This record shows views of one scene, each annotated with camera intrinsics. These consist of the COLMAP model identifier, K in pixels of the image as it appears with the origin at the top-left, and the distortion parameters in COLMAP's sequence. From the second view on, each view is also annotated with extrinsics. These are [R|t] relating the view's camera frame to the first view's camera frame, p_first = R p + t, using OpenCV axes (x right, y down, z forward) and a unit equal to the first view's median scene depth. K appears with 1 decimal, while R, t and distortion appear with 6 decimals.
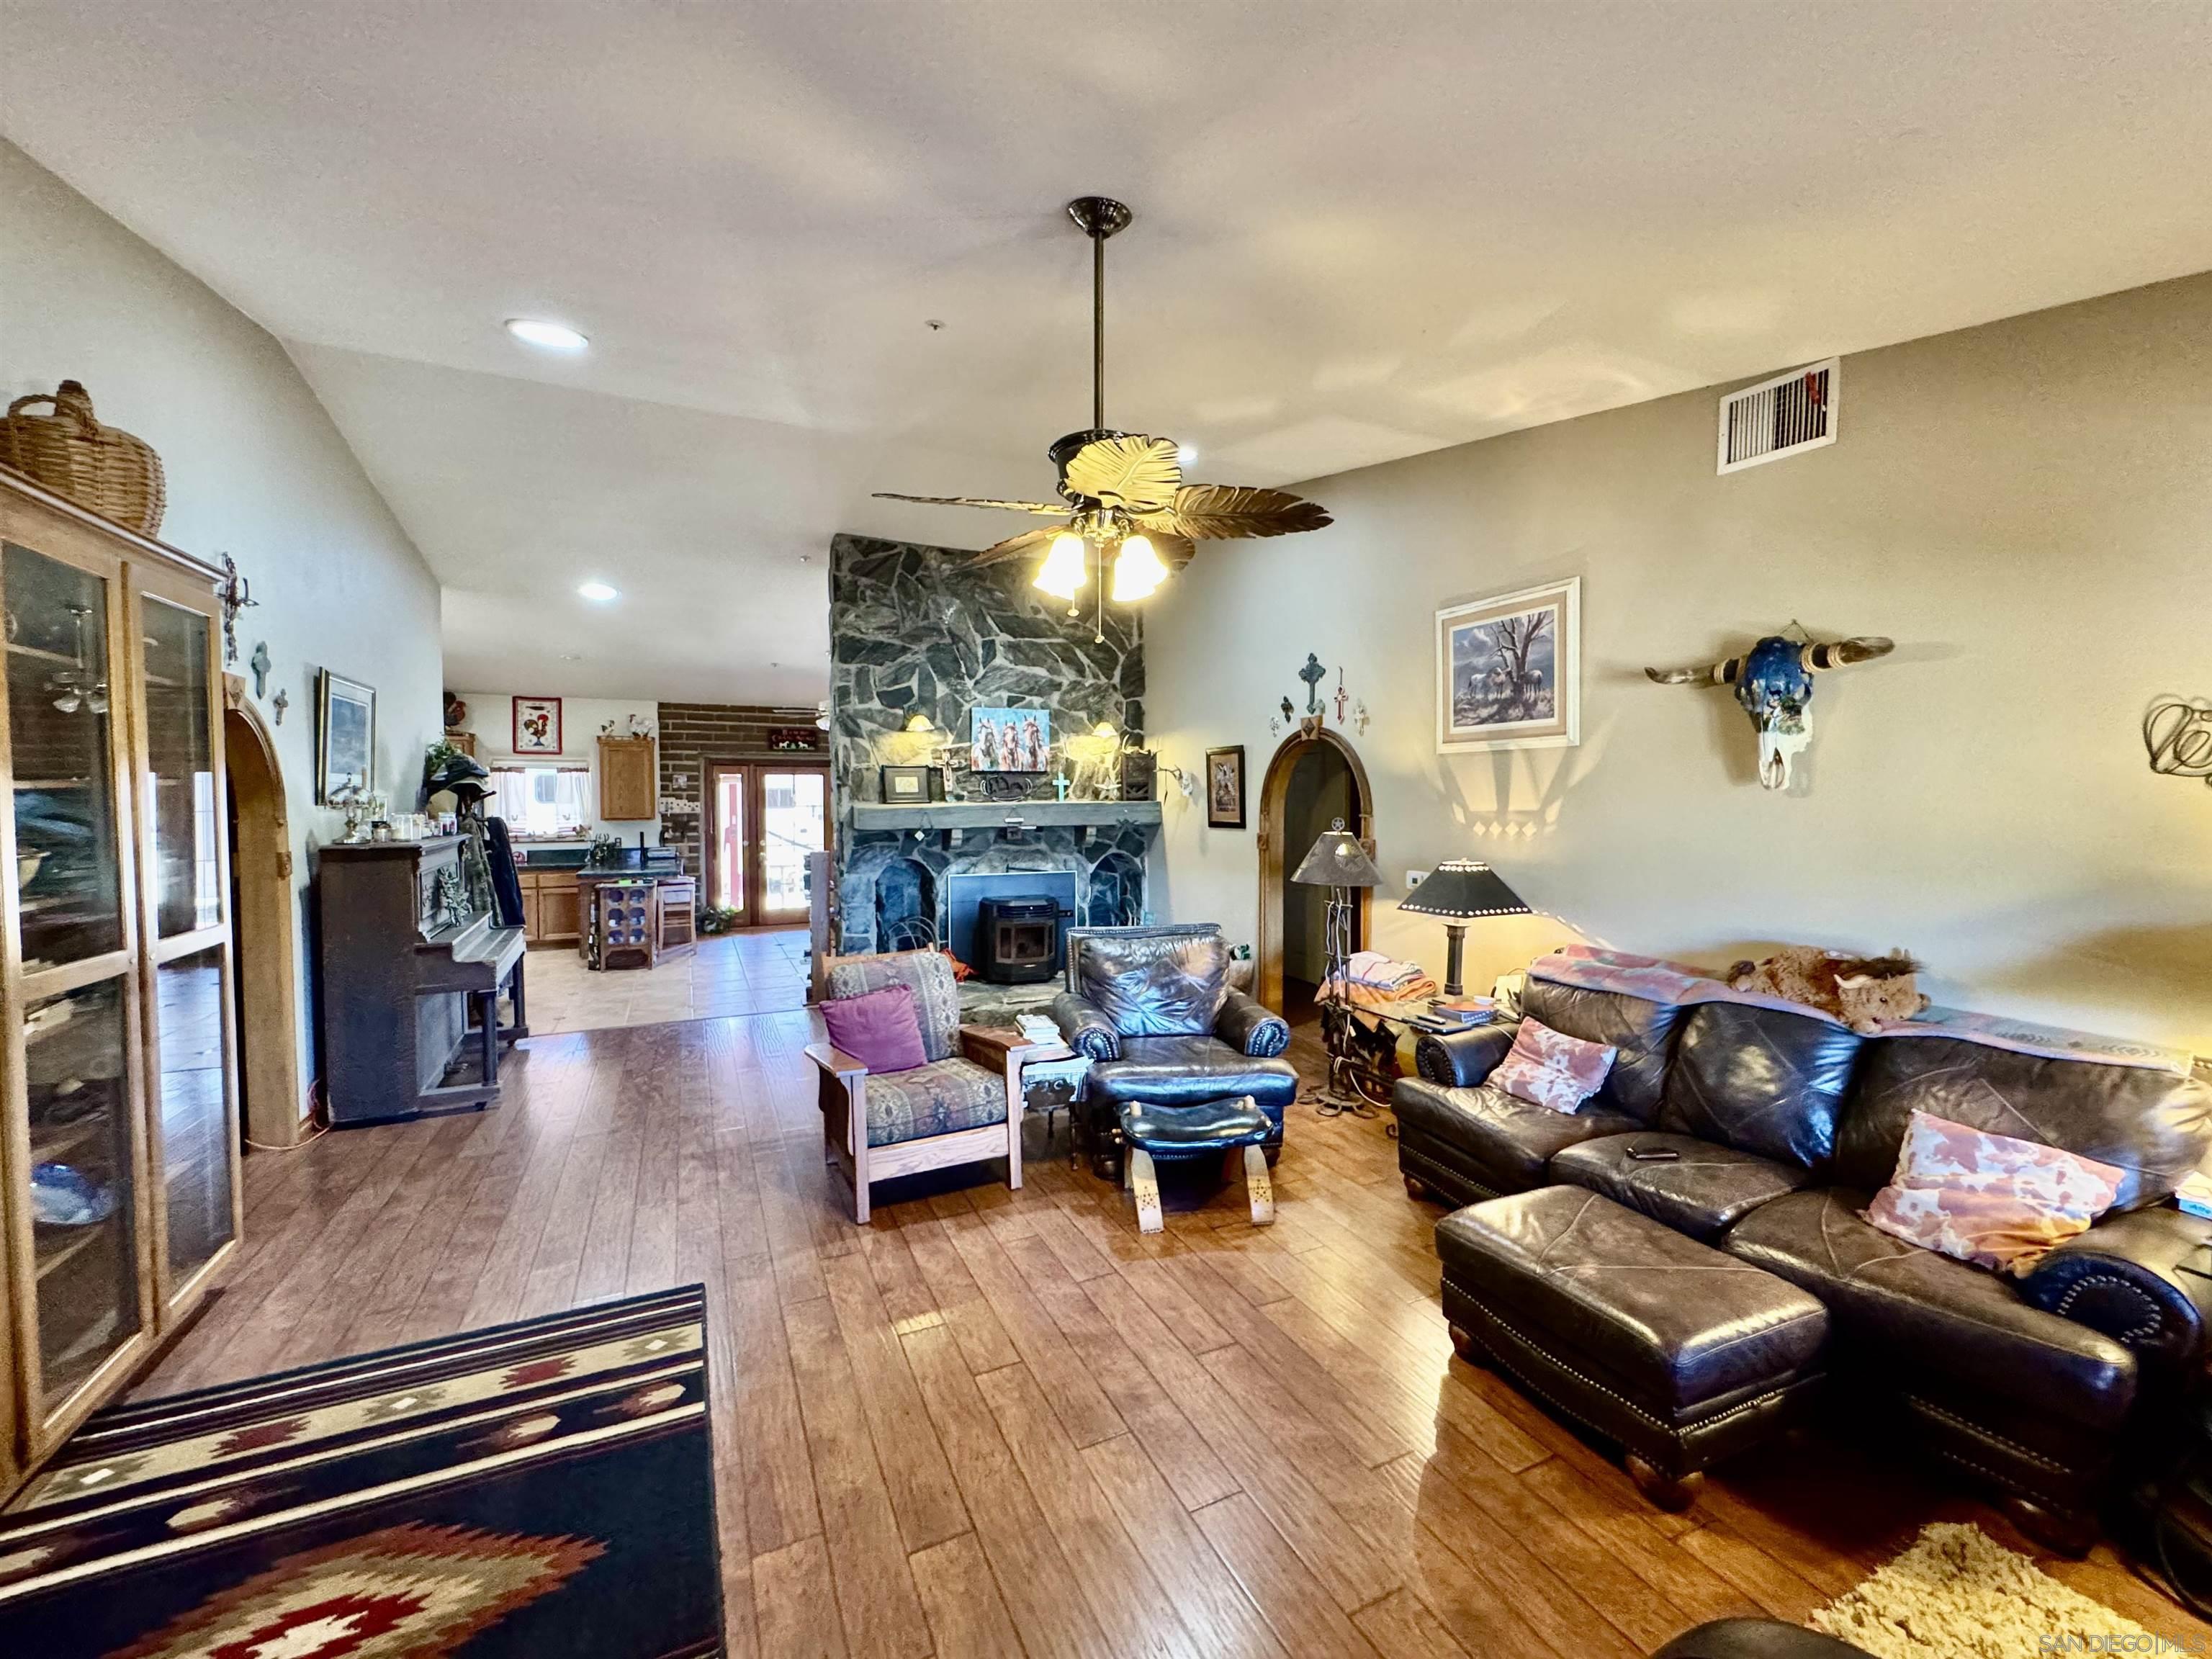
lens RADIAL K [[887.3, 0, 1104.4], [0, 887.3, 823.6], [0, 0, 1]] dist [-0.004047, 0.000978]
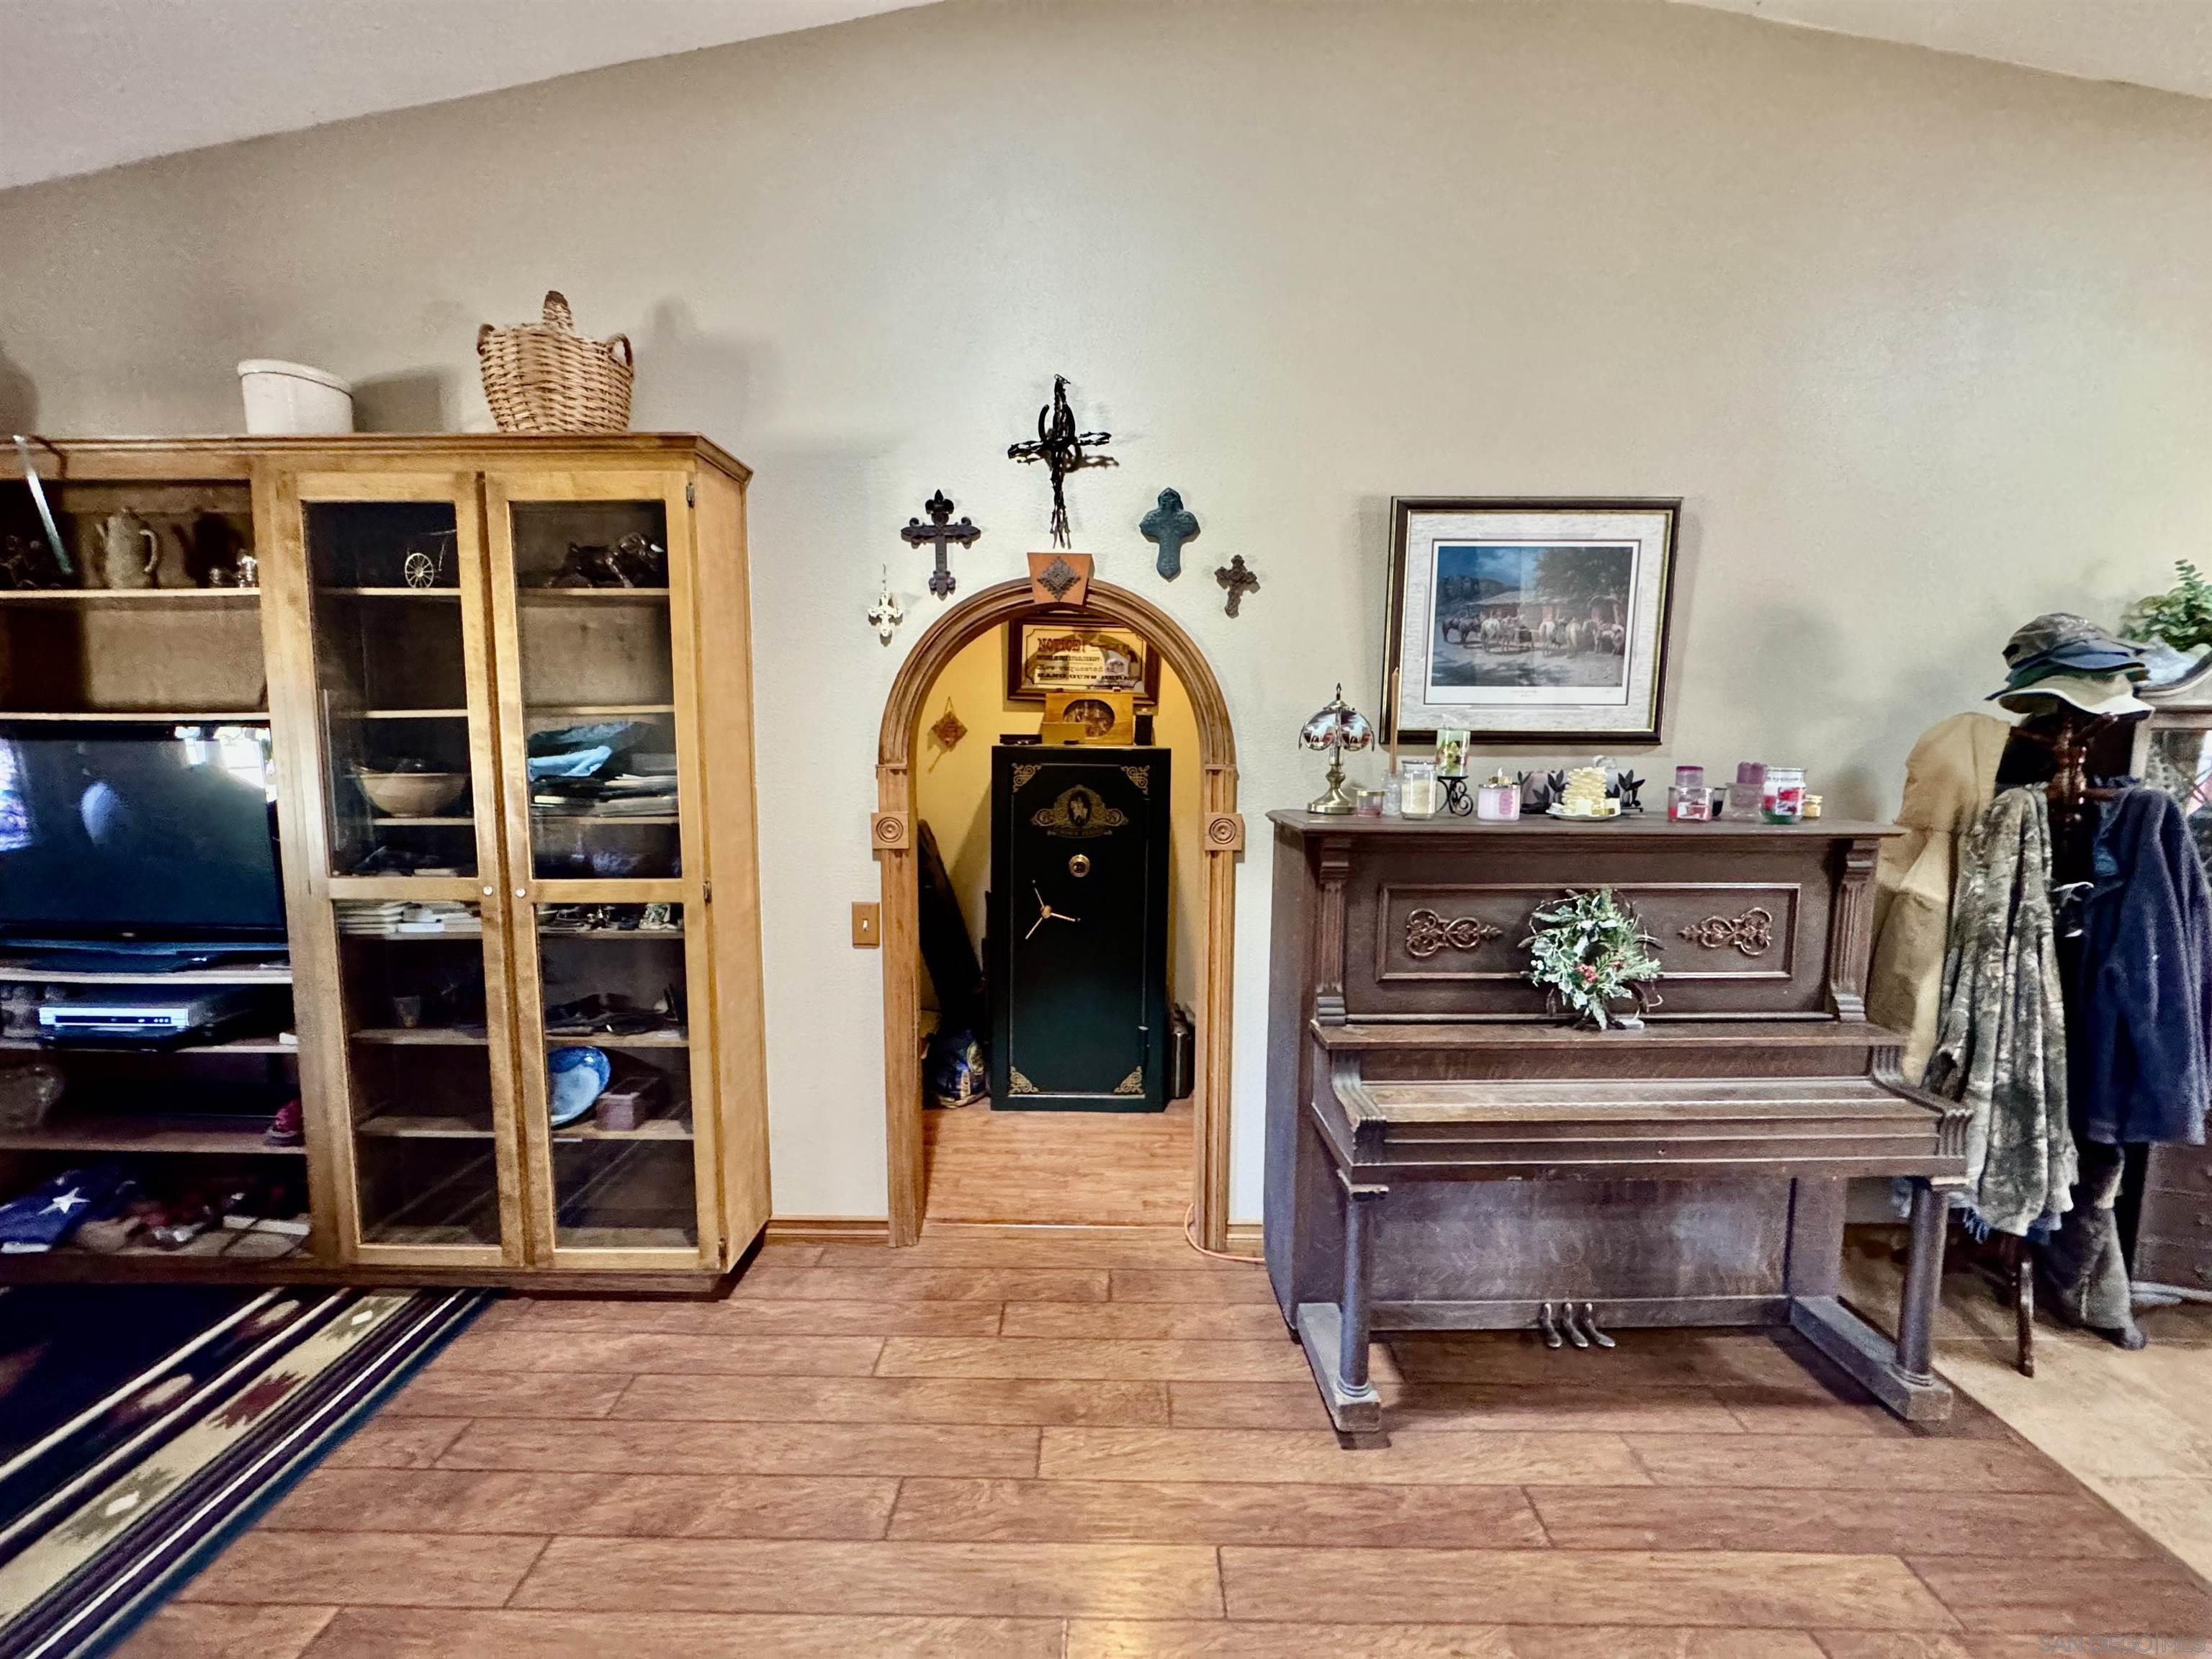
lens RADIAL K [[887.3, 0, 1100.9], [0, 887.3, 824.7], [0, 0, 1]] dist [-0.004047, 0.000978]
pose [[-0.438863, 0.090817, -0.893953, -0.189843], [-0.030435, 0.992806, 0.115801, -0.020018], [0.898038, 0.078028, -0.432942, 0.742799]]
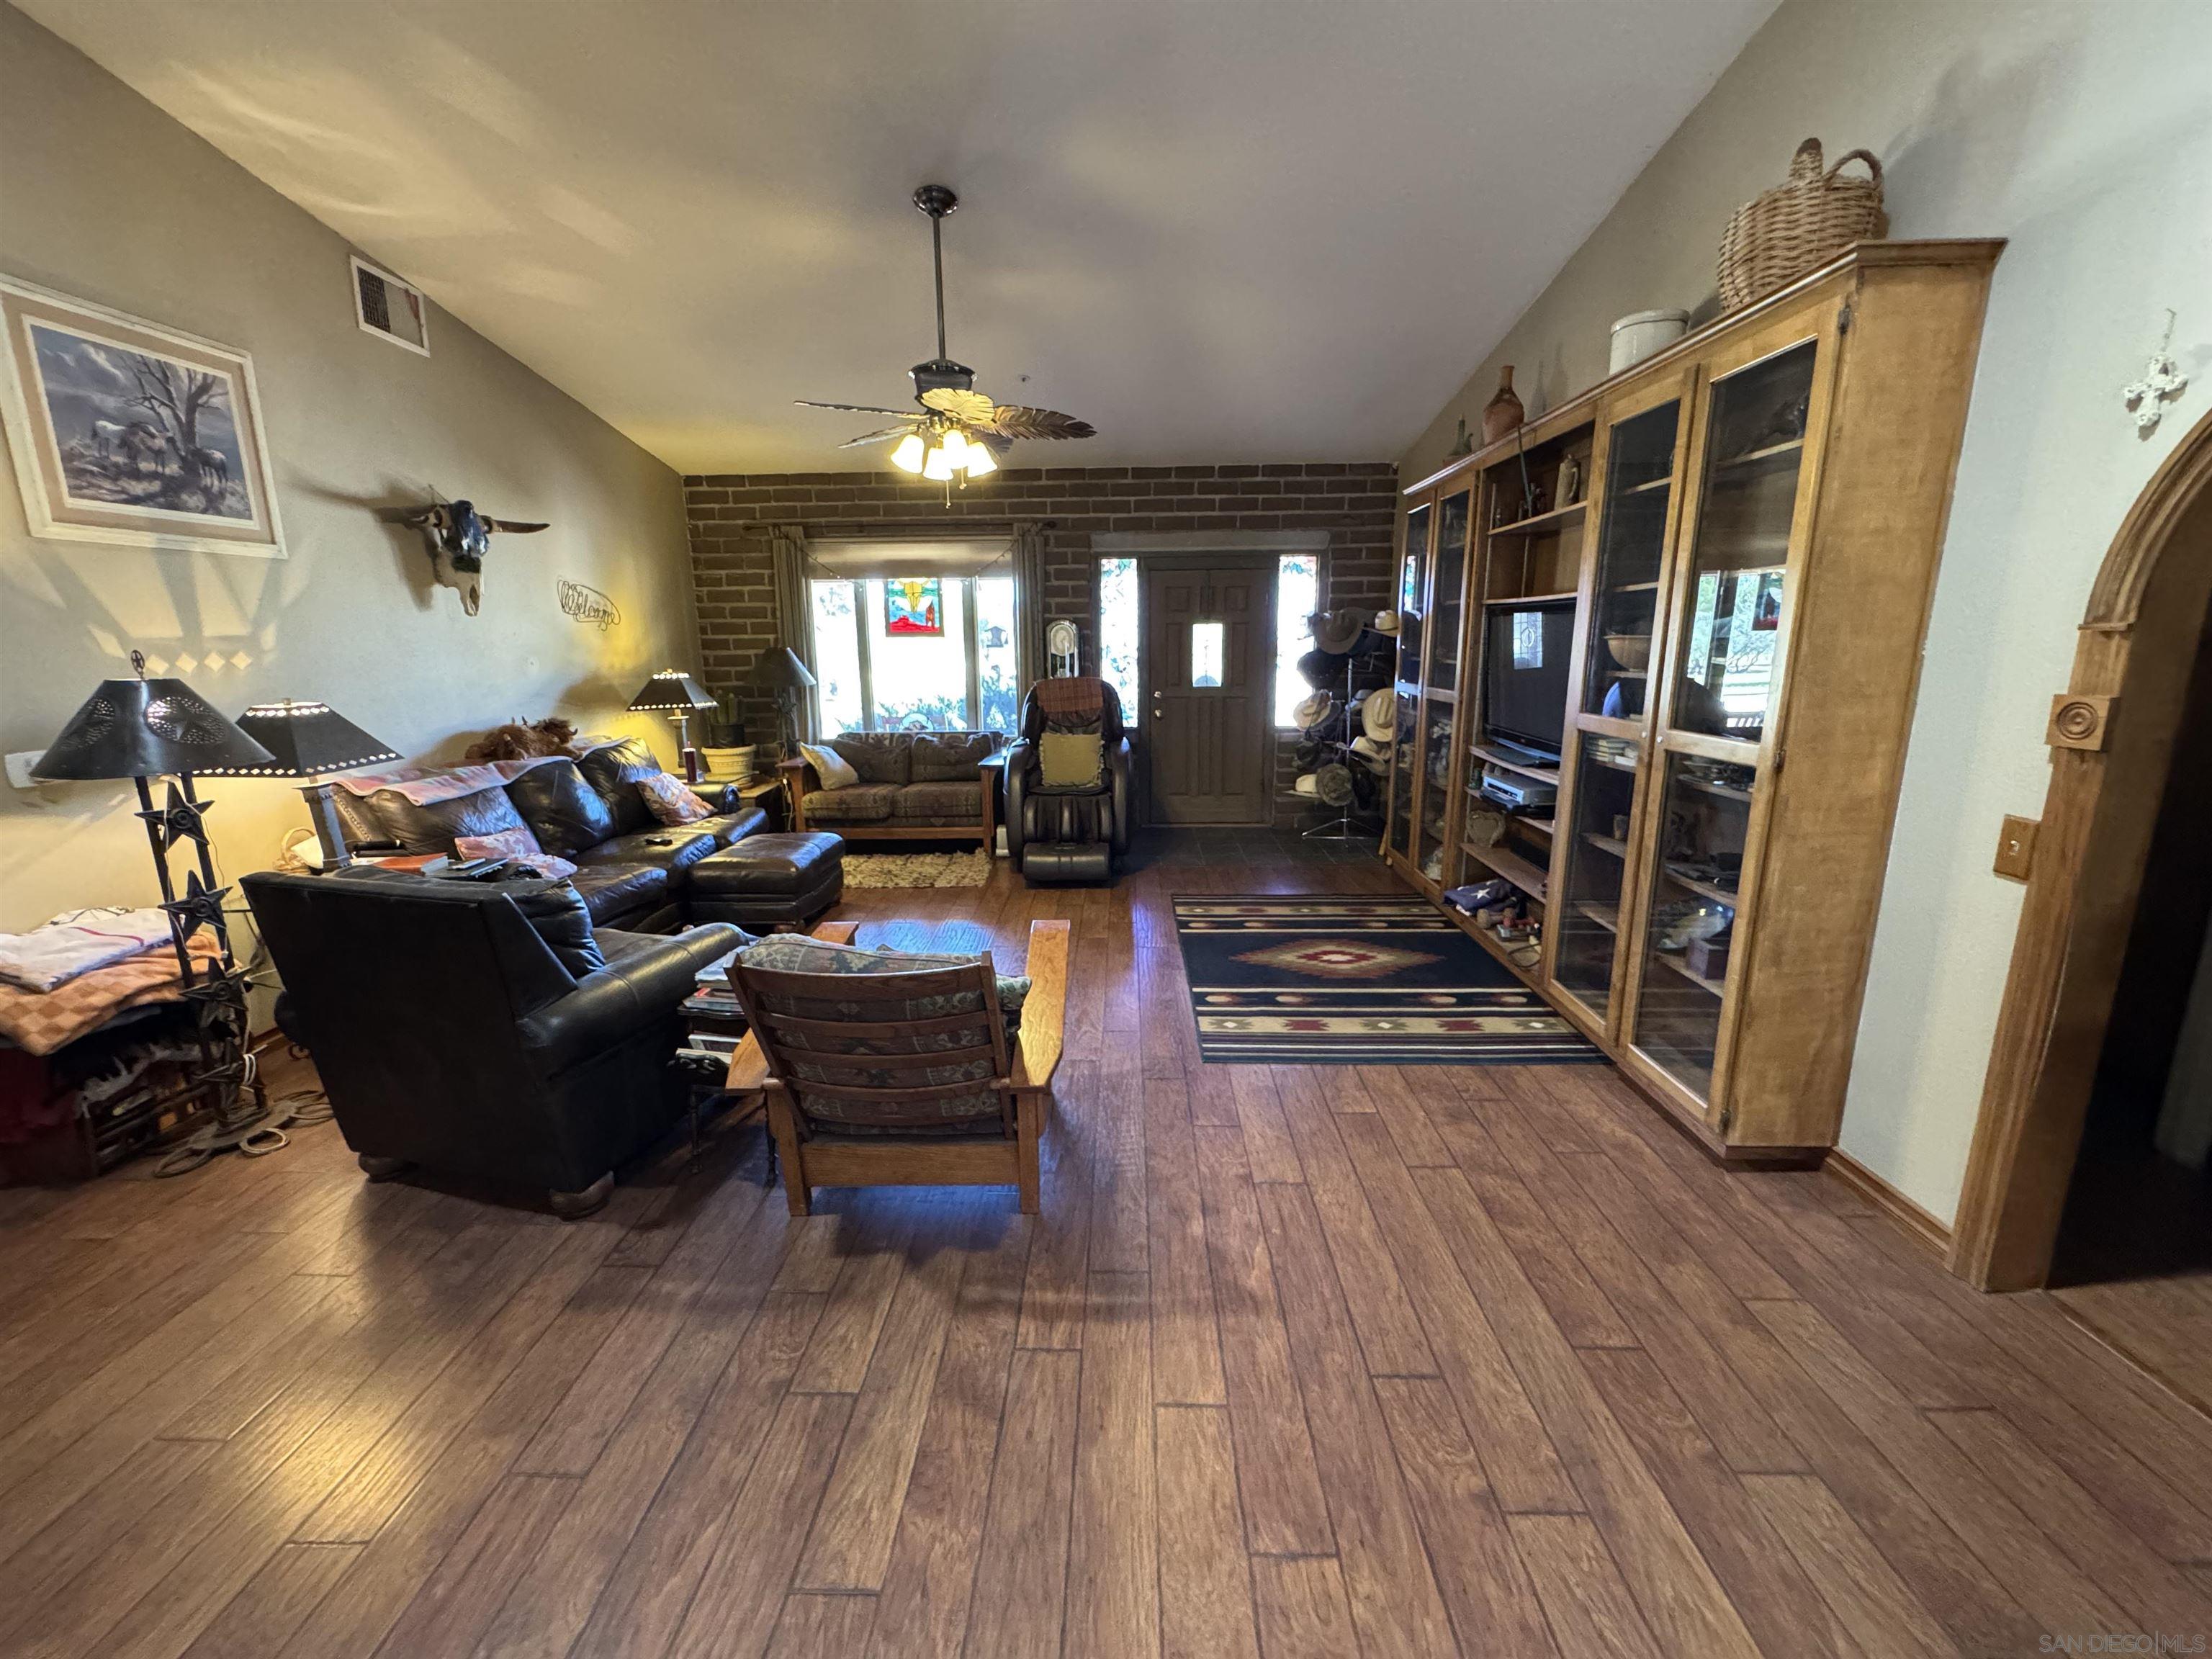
lens RADIAL K [[887.3, 0, 1103.2], [0, 887.3, 823.2], [0, 0, 1]] dist [-0.004047, 0.000978]
pose [[-0.892160, -0.082048, 0.444206, -0.360421], [0.026980, 0.971932, 0.233711, -0.009964], [-0.450913, 0.220493, -0.864905, 0.867450]]
